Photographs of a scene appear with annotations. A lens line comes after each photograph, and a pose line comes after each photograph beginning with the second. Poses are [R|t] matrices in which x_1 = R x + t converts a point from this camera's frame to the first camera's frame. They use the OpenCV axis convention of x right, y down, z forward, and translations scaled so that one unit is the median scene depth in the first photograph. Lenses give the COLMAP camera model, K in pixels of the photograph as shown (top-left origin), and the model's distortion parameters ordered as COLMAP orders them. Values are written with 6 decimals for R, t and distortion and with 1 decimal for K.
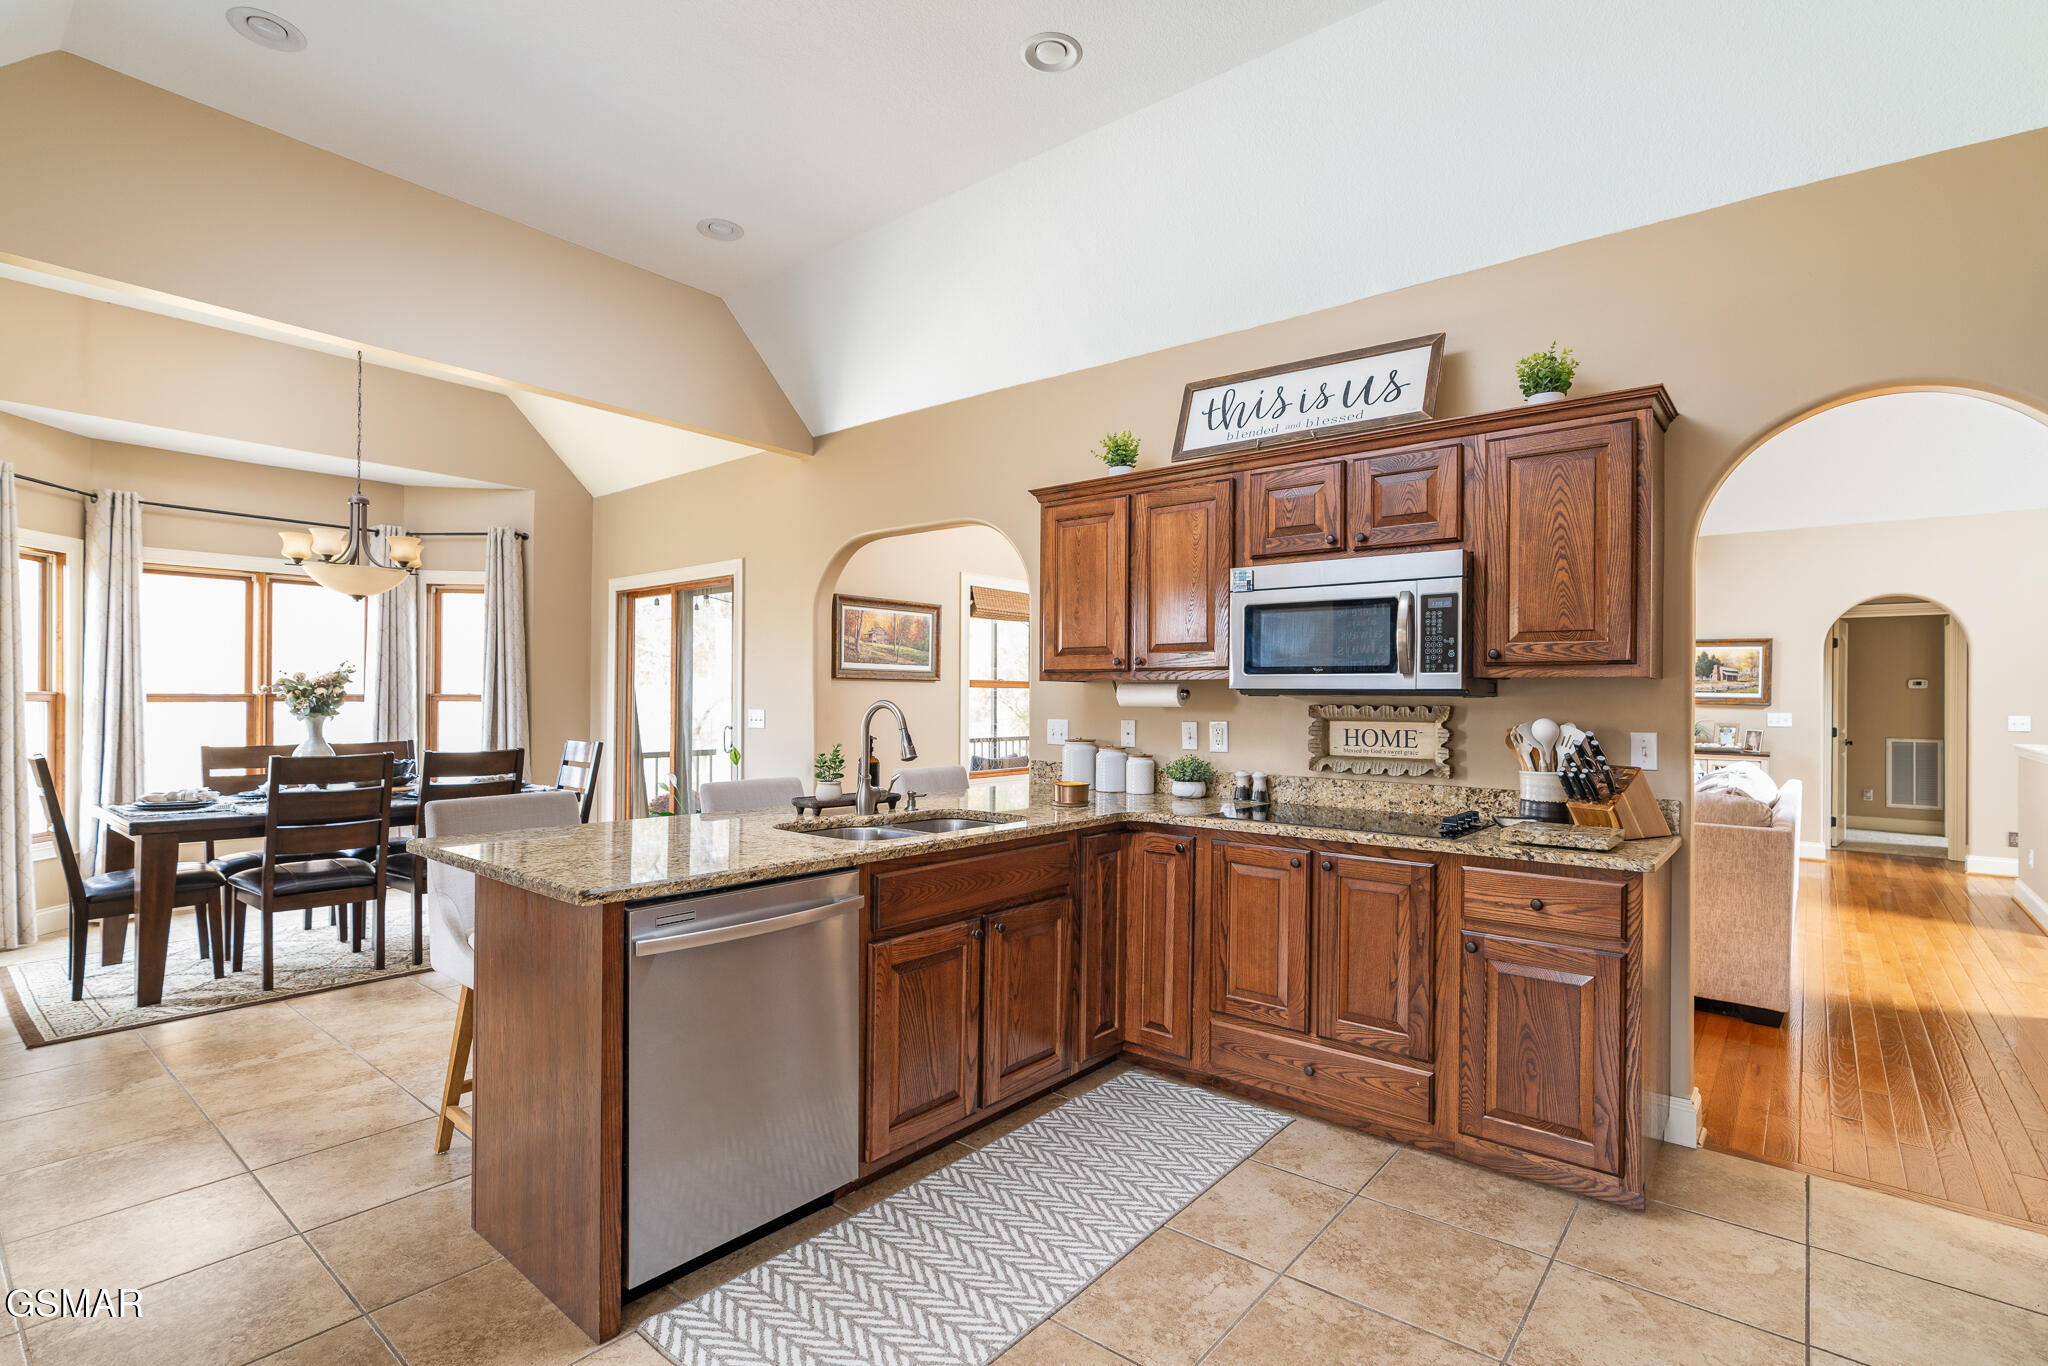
lens RADIAL K [[950.6, 0, 1018.9], [0, 950.6, 699.8], [0, 0, 1]] dist [-0.001177, -0.000165]
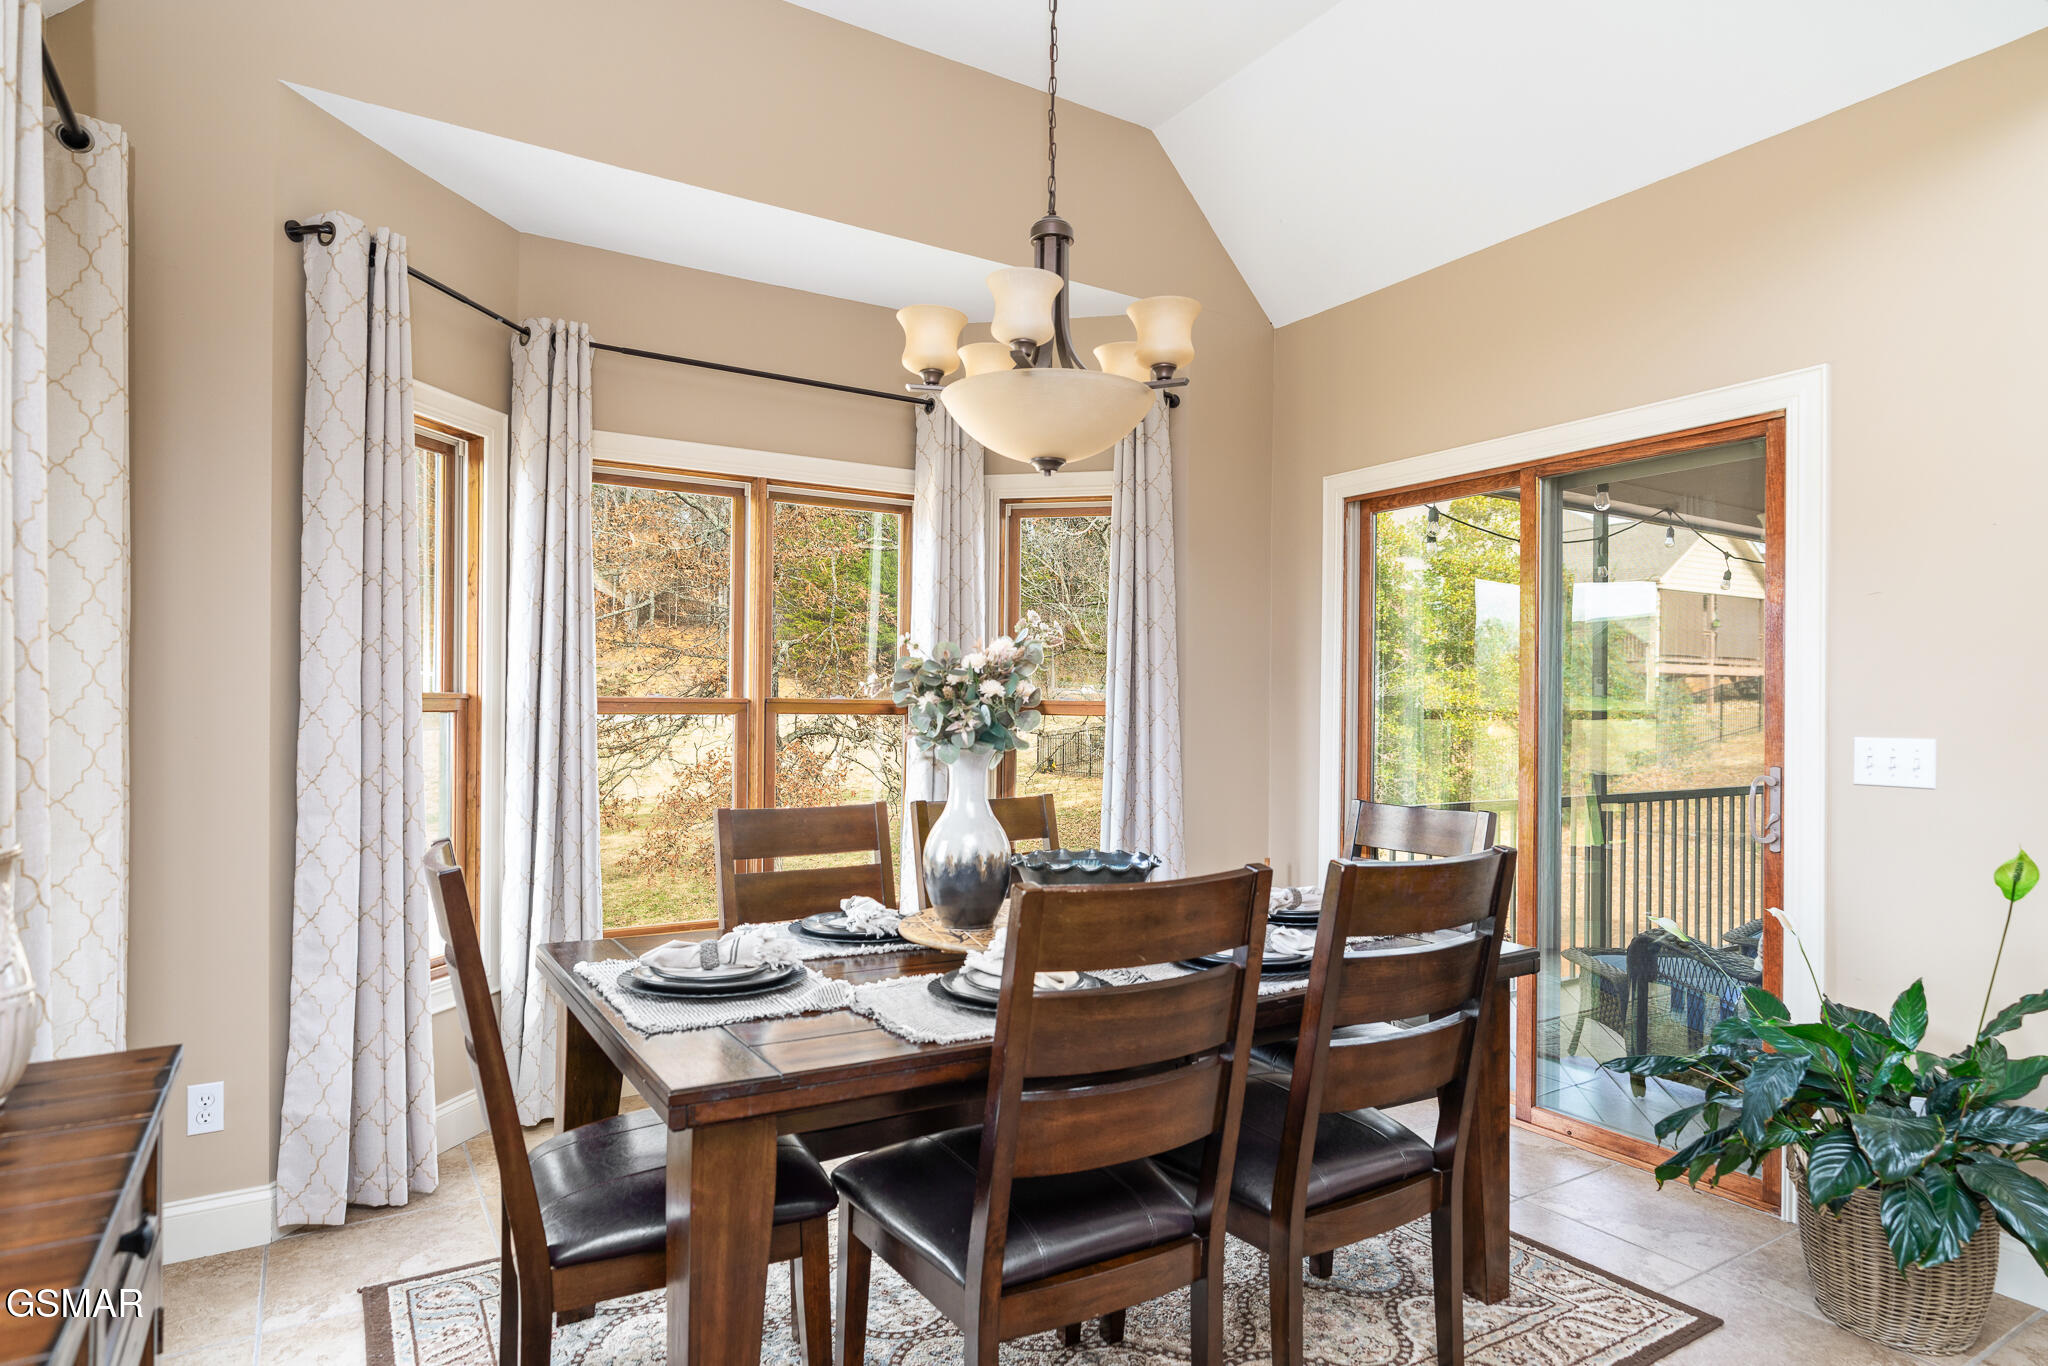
lens RADIAL K [[1117.9, 0, 1026.3], [0, 1117.9, 709.1], [0, 0, 1]] dist [-0.002644, -0.000385]
pose [[0.948347, 0.002692, -0.317223, -0.500185], [-0.003162, 0.999995, -0.000967, -0.000203], [0.317218, 0.001920, 0.948351, 0.487508]]
